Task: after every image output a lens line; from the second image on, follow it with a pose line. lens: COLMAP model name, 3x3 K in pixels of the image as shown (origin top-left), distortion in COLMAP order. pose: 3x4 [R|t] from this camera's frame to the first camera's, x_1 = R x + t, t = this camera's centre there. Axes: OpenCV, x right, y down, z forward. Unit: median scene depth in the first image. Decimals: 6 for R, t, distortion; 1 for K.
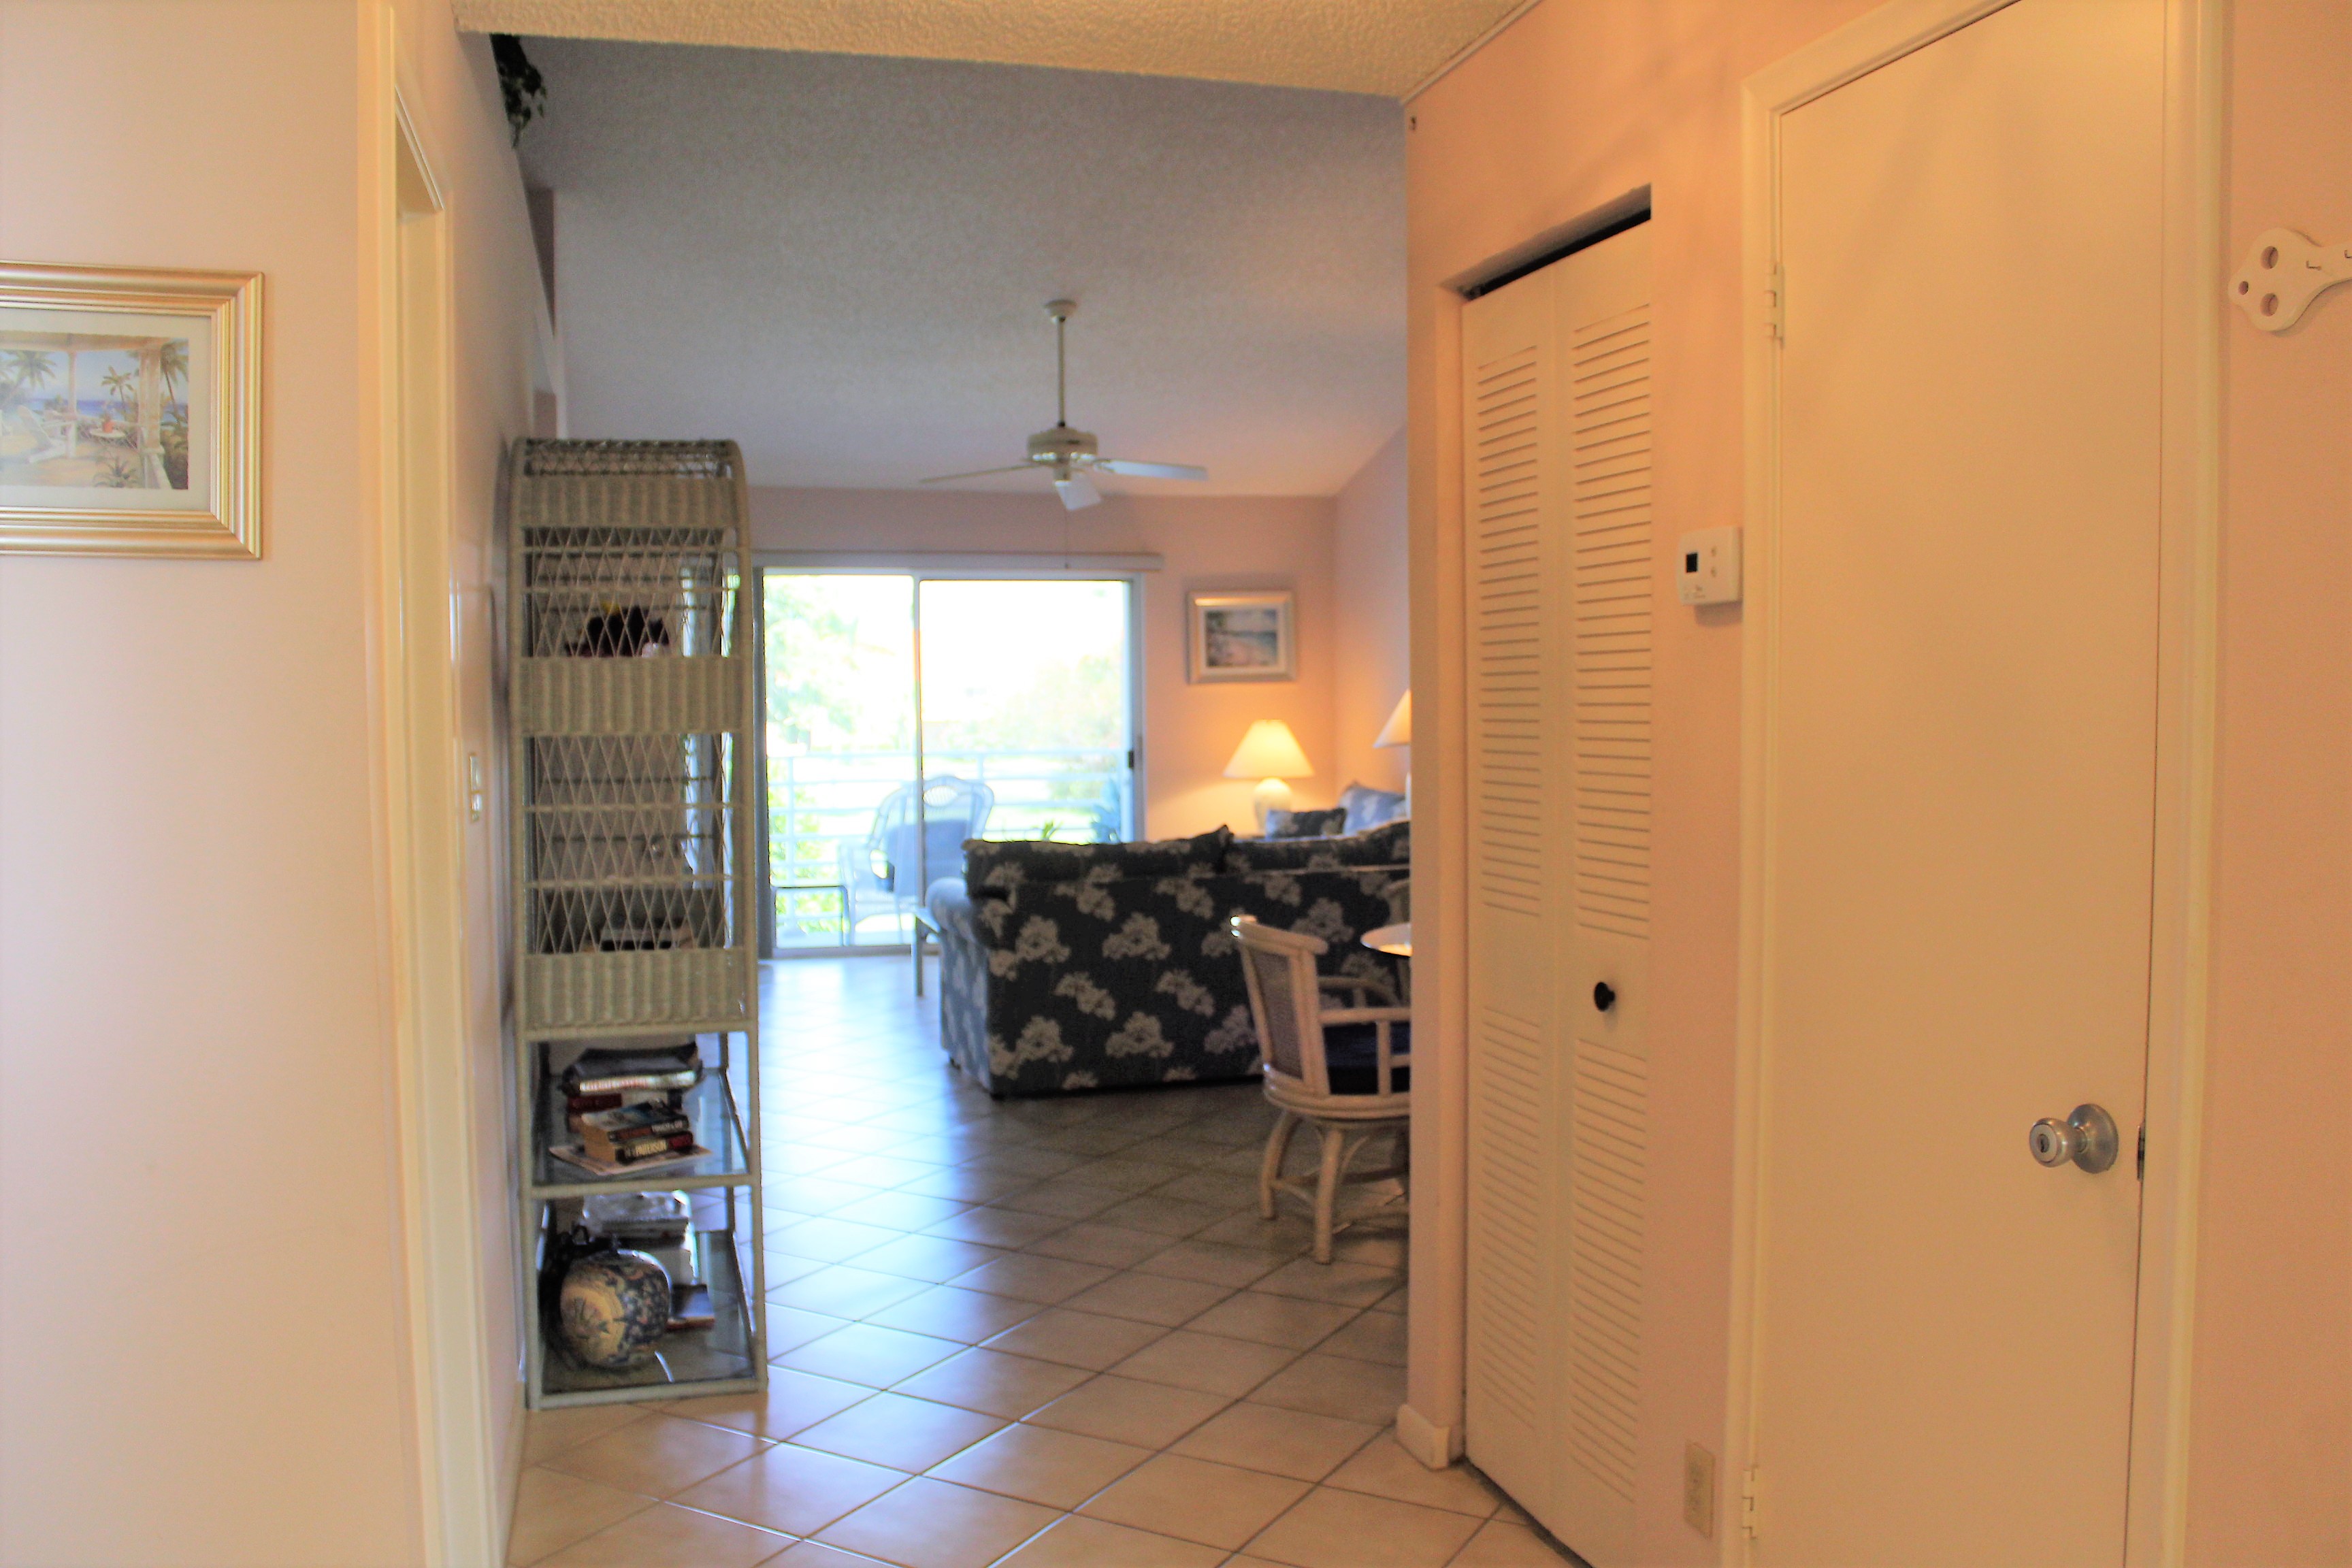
lens RADIAL K [[1939.9, 0, 1147.8], [0, 1939.9, 827.8], [0, 0, 1]] dist [-0.161985, 0.142944]
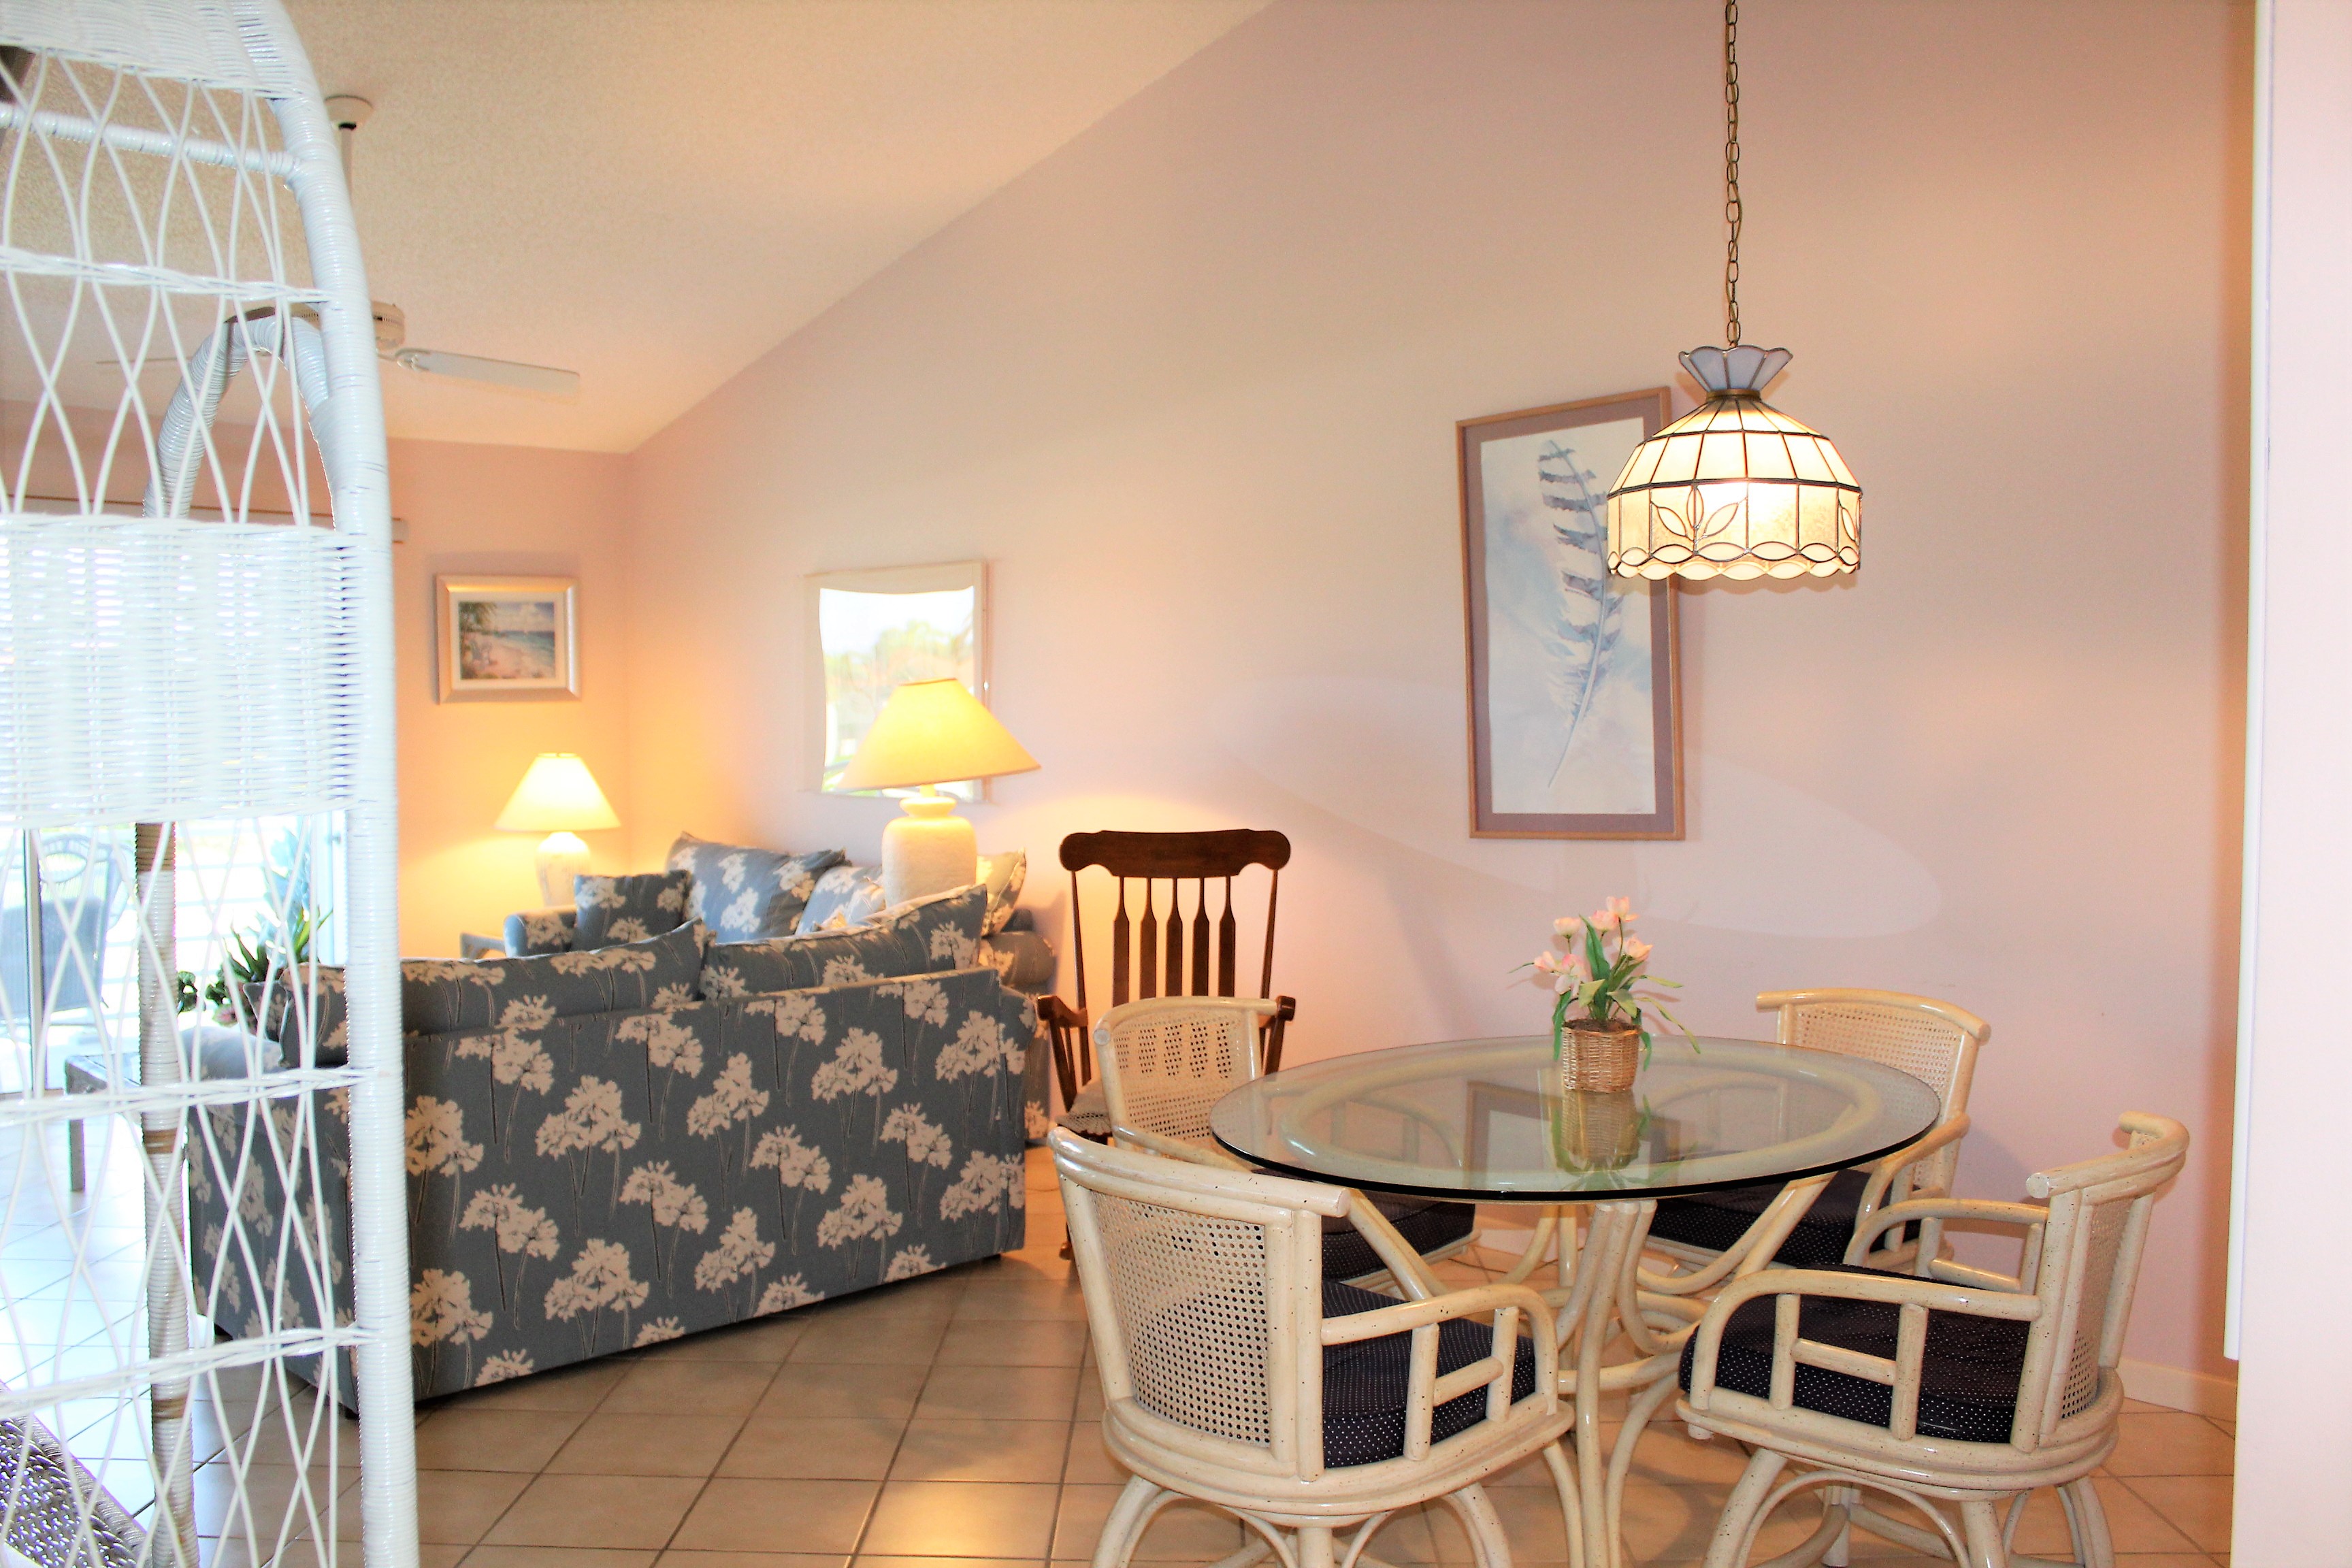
lens RADIAL K [[1939.9, 0, 1147.8], [0, 1939.9, 827.8], [0, 0, 1]] dist [-0.161985, 0.142944]
pose [[0.878263, -0.017493, 0.477859, -0.132065], [0.024621, 0.999659, -0.008656, -0.022854], [-0.477544, 0.019367, 0.878394, 0.390963]]
